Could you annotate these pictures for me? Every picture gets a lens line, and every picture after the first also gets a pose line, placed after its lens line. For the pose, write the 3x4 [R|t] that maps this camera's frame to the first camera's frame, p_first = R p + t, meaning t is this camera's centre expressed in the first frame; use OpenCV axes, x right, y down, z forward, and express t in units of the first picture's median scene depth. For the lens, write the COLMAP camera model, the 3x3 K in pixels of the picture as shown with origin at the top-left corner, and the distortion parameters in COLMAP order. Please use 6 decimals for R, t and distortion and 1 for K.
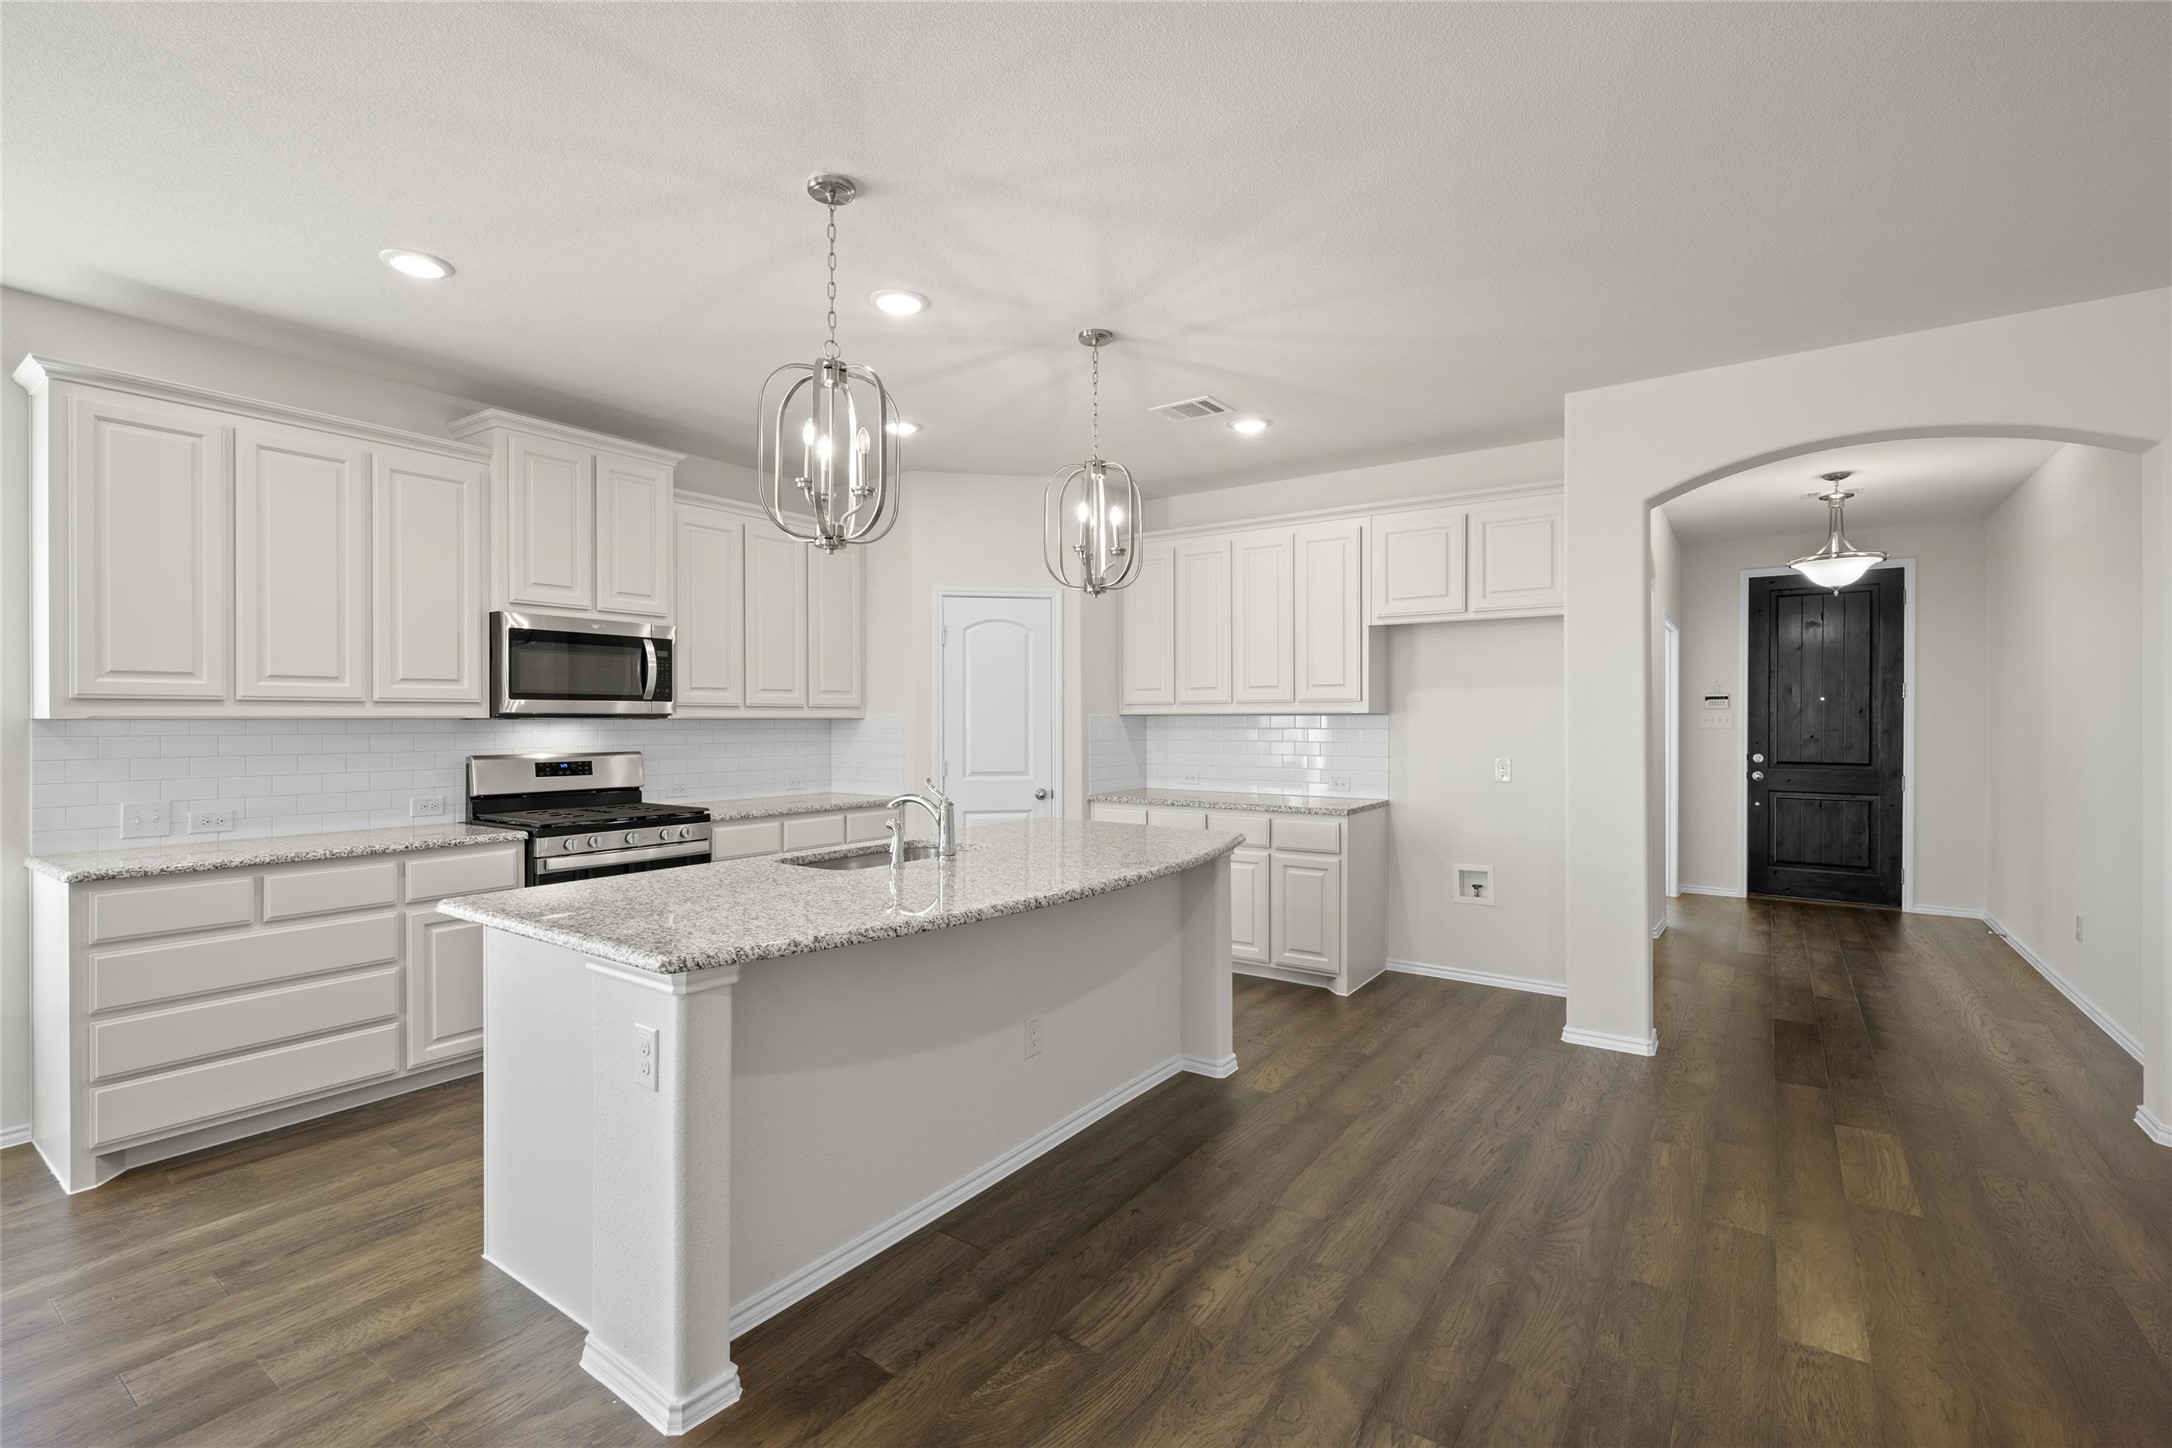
lens RADIAL K [[957.5, 0, 1082.2], [0, 957.5, 720.1], [0, 0, 1]] dist [0.001539, -0.000193]
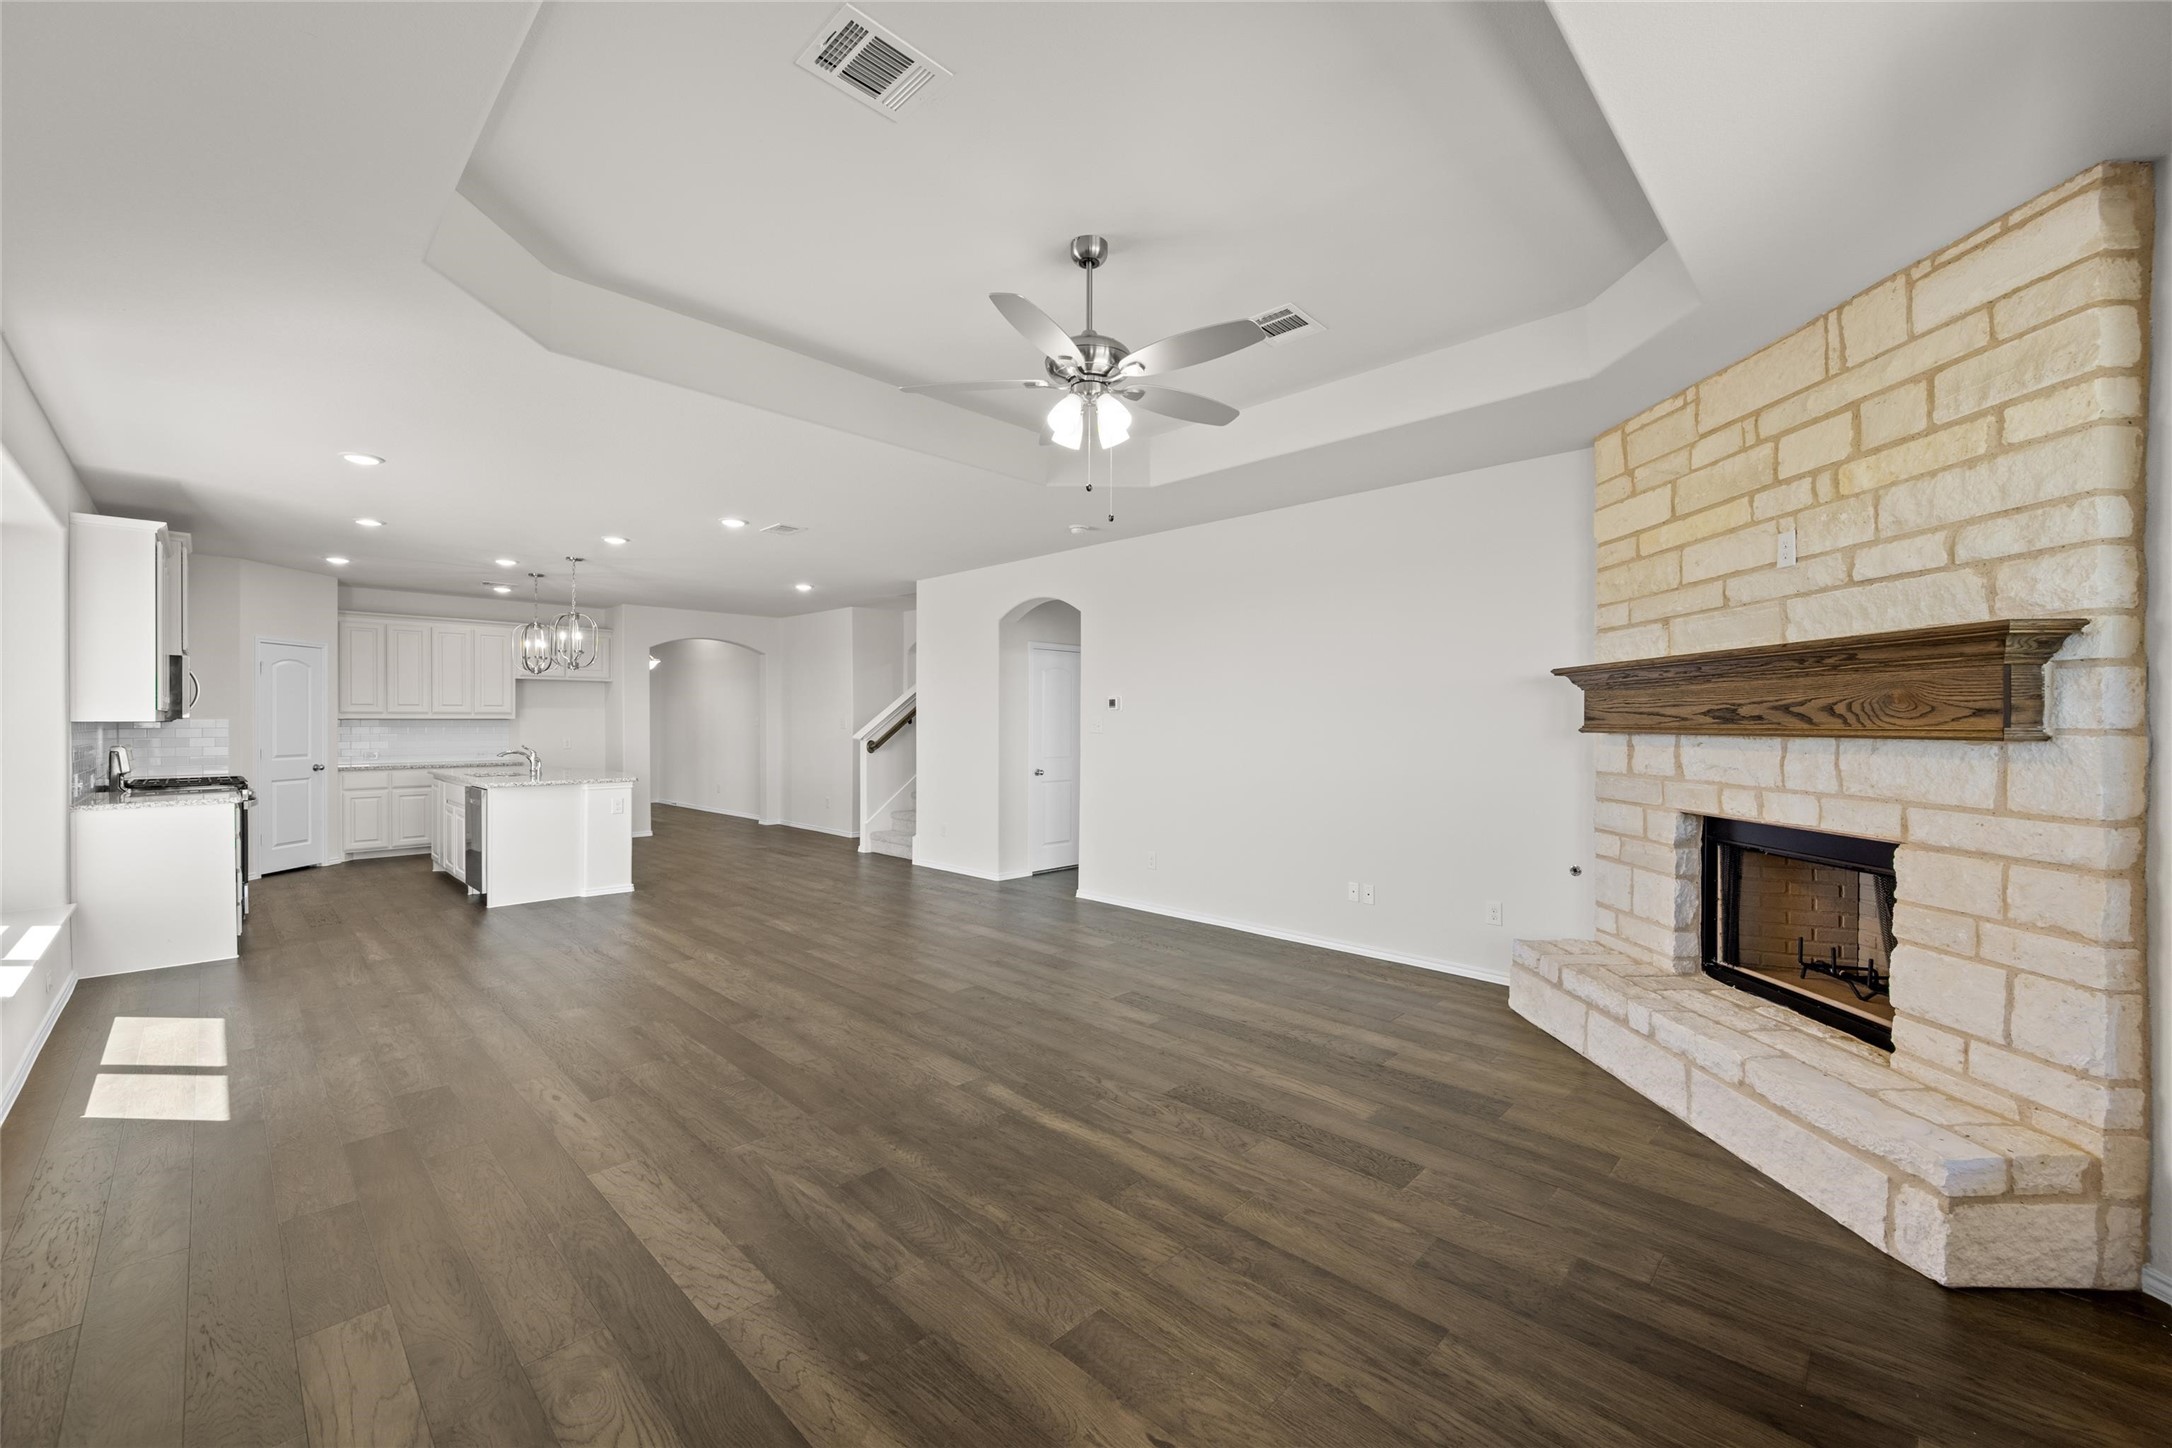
lens RADIAL K [[864.0, 0, 1086.0], [0, 864.0, 724.0], [0, 0, 1]] dist [0.000246, -0.000032]
pose [[0.159531, -0.001000, 0.987192, -1.727435], [0.000394, 0.999999, 0.000949, 0.002240], [-0.987193, 0.000238, 0.159531, -0.708235]]
